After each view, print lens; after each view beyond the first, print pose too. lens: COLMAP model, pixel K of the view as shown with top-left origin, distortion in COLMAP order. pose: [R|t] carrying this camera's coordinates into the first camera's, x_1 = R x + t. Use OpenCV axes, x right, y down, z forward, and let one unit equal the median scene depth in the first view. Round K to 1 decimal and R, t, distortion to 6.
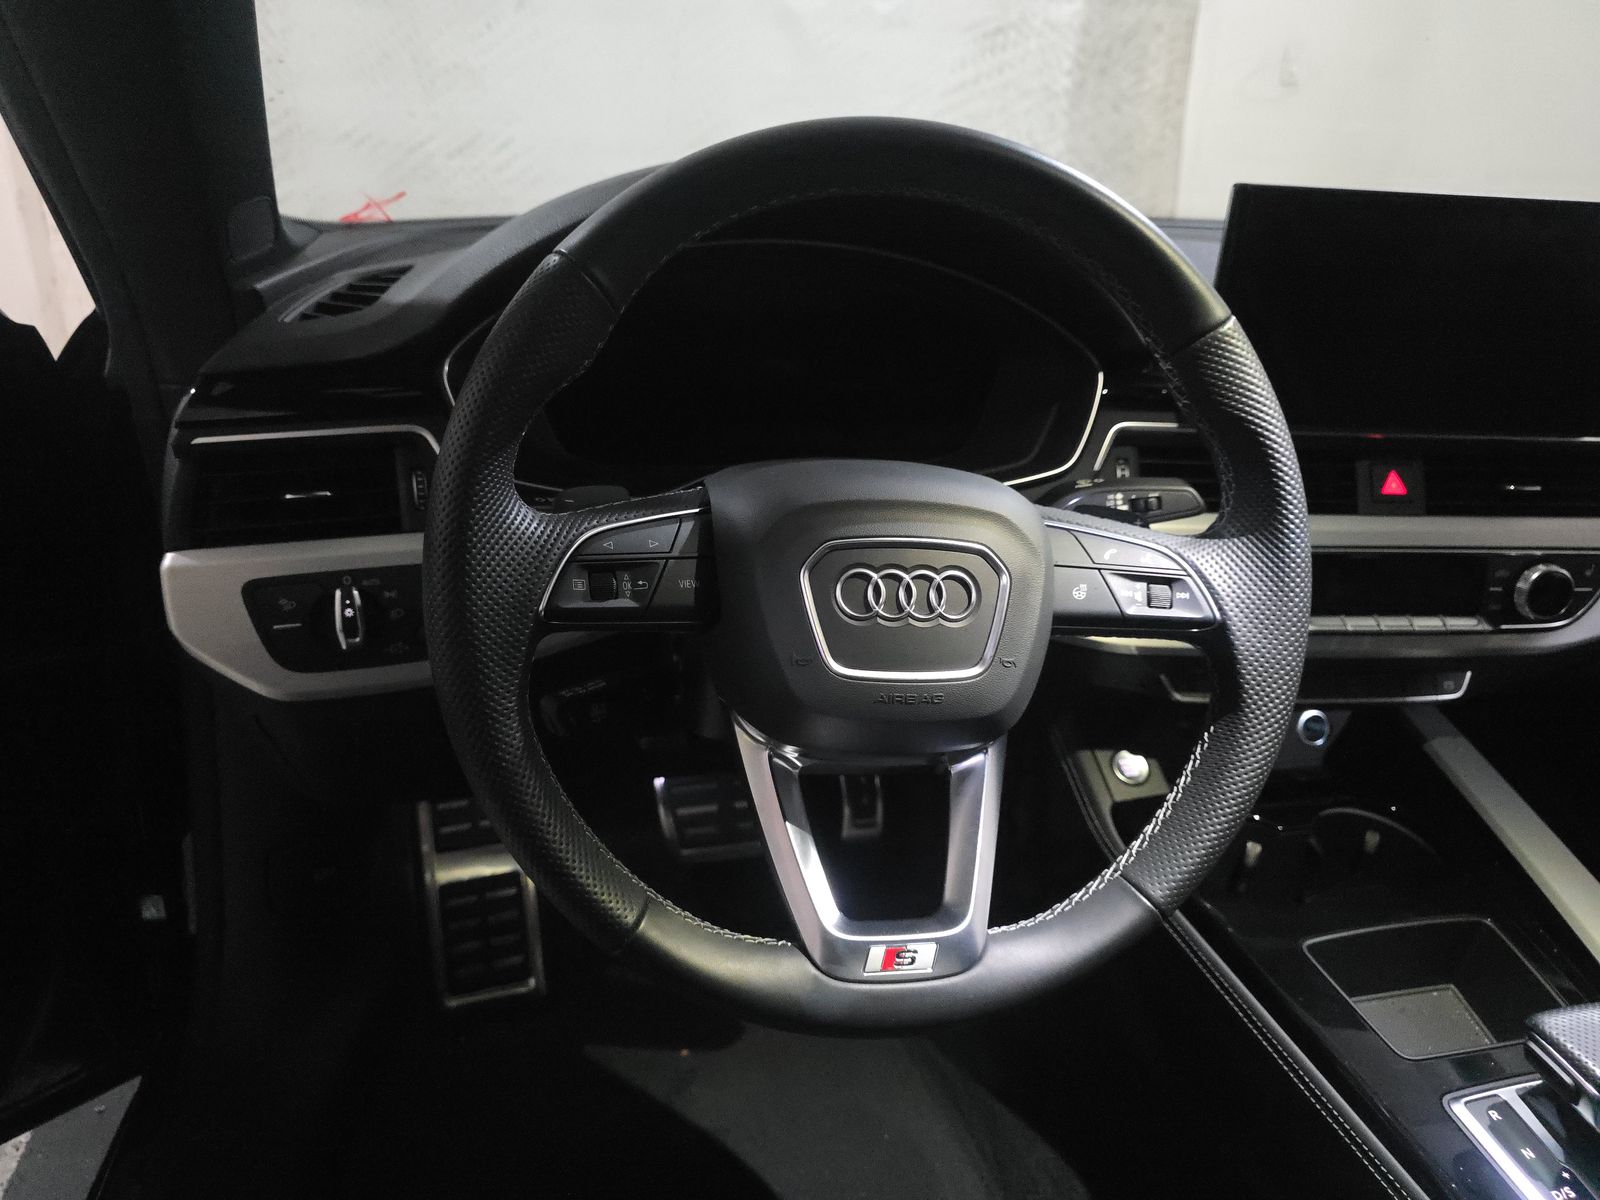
lens RADIAL K [[1075.9, 0, 798.0], [0, 1075.9, 594.2], [0, 0, 1]] dist [0.009988, -0.010638]
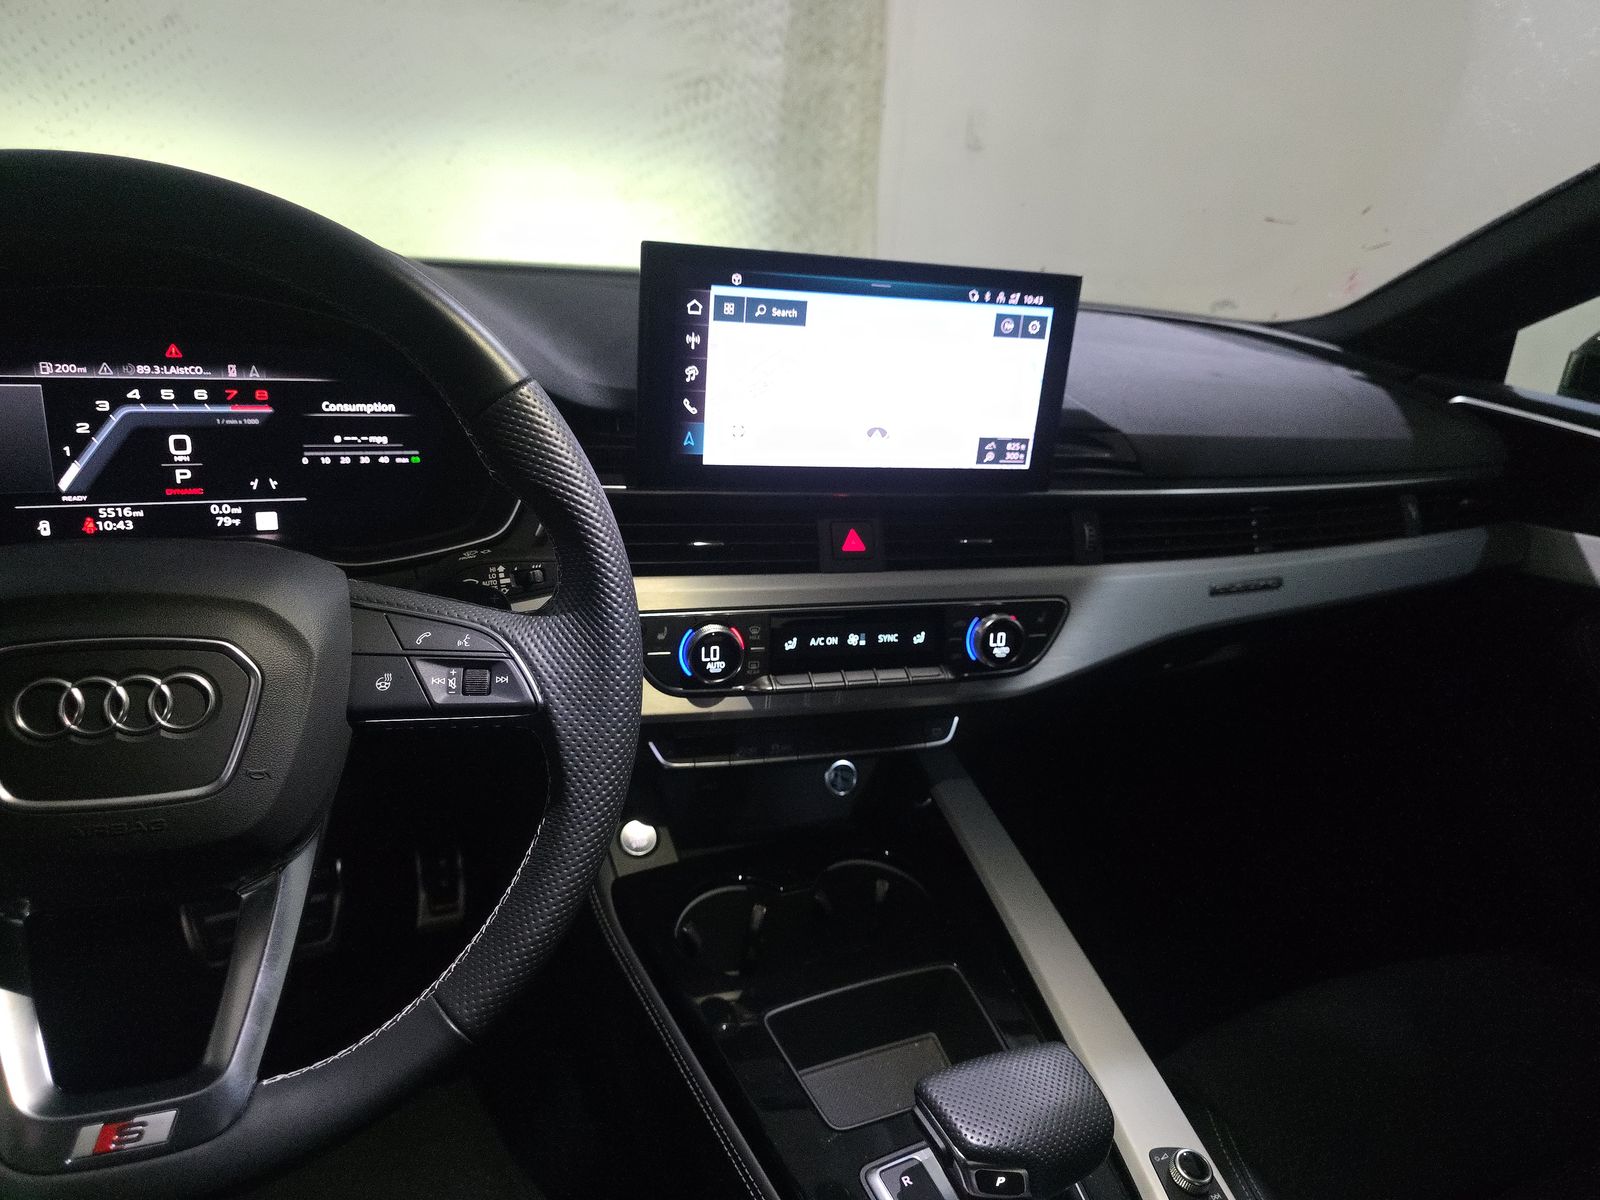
lens RADIAL K [[1075.9, 0, 805.4], [0, 1075.9, 604.7], [0, 0, 1]] dist [0.009988, -0.010638]
pose [[0.975839, -0.042345, 0.214350, 0.327511], [0.048257, 0.998583, -0.022421, -0.023479], [-0.213096, 0.032224, 0.976500, 0.034206]]
